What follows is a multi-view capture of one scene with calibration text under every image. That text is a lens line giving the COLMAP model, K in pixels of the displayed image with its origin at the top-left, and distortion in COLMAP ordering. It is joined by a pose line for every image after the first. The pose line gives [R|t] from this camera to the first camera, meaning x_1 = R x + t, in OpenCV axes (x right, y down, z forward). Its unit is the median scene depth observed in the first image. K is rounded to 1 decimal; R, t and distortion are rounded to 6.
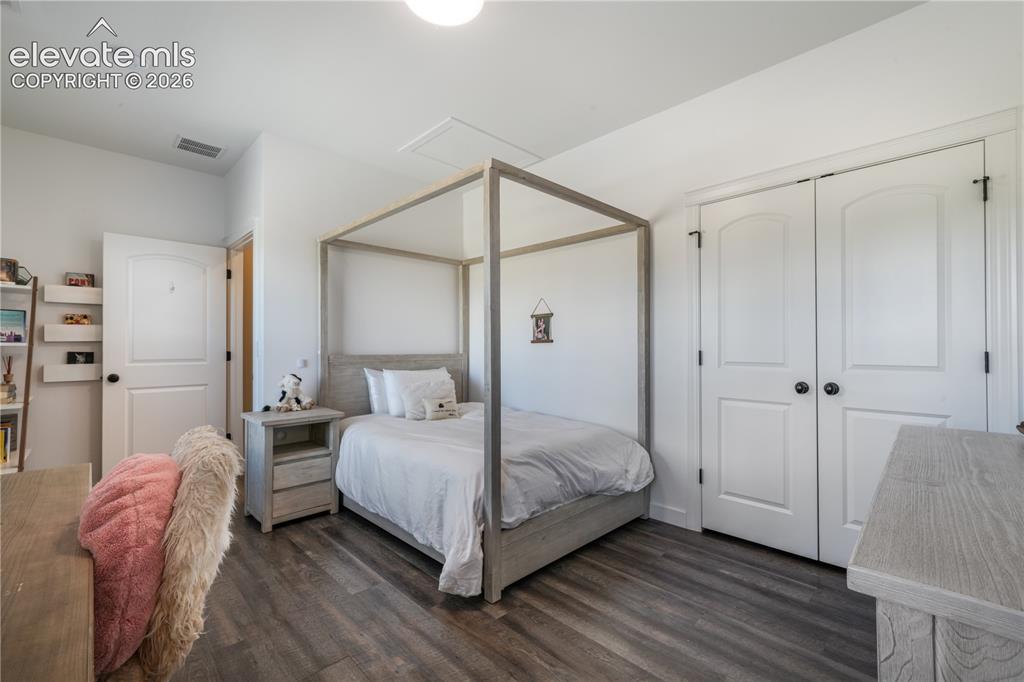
lens RADIAL K [[447.6, 0, 511.4], [0, 447.6, 345.9], [0, 0, 1]] dist [0.000753, 0.000296]
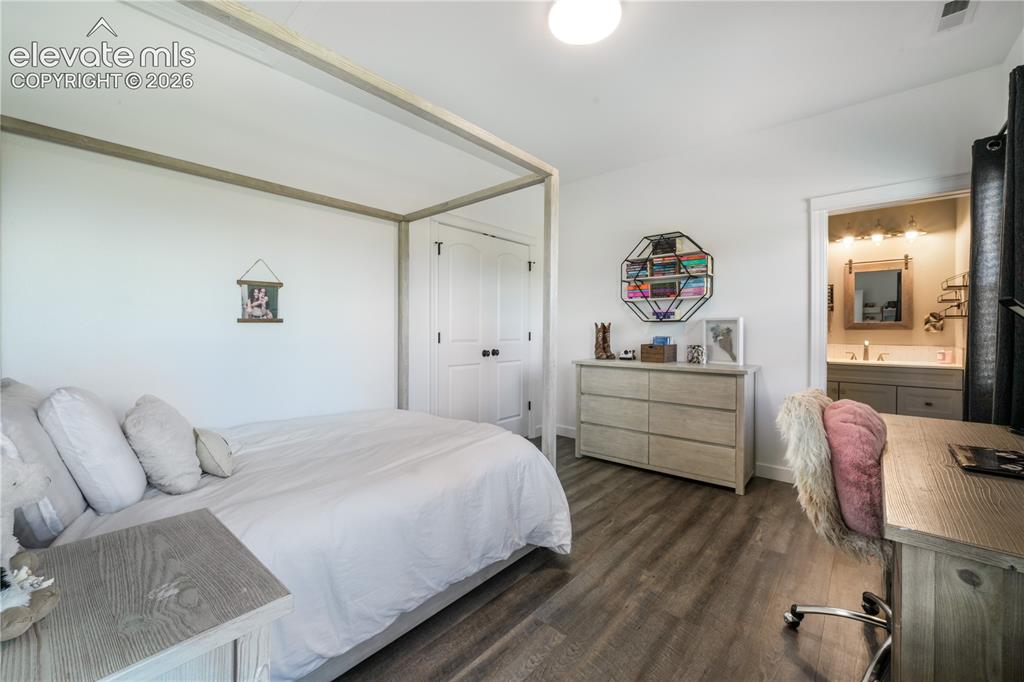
lens RADIAL K [[420.3, 0, 510.9], [0, 420.3, 333.6], [0, 0, 1]] dist [-0.015034, -0.000224]
pose [[-0.100933, -0.005492, 0.994878, -0.944578], [-0.004601, 0.999977, 0.005053, 0.008257], [-0.994883, -0.004068, -0.100956, 1.022505]]
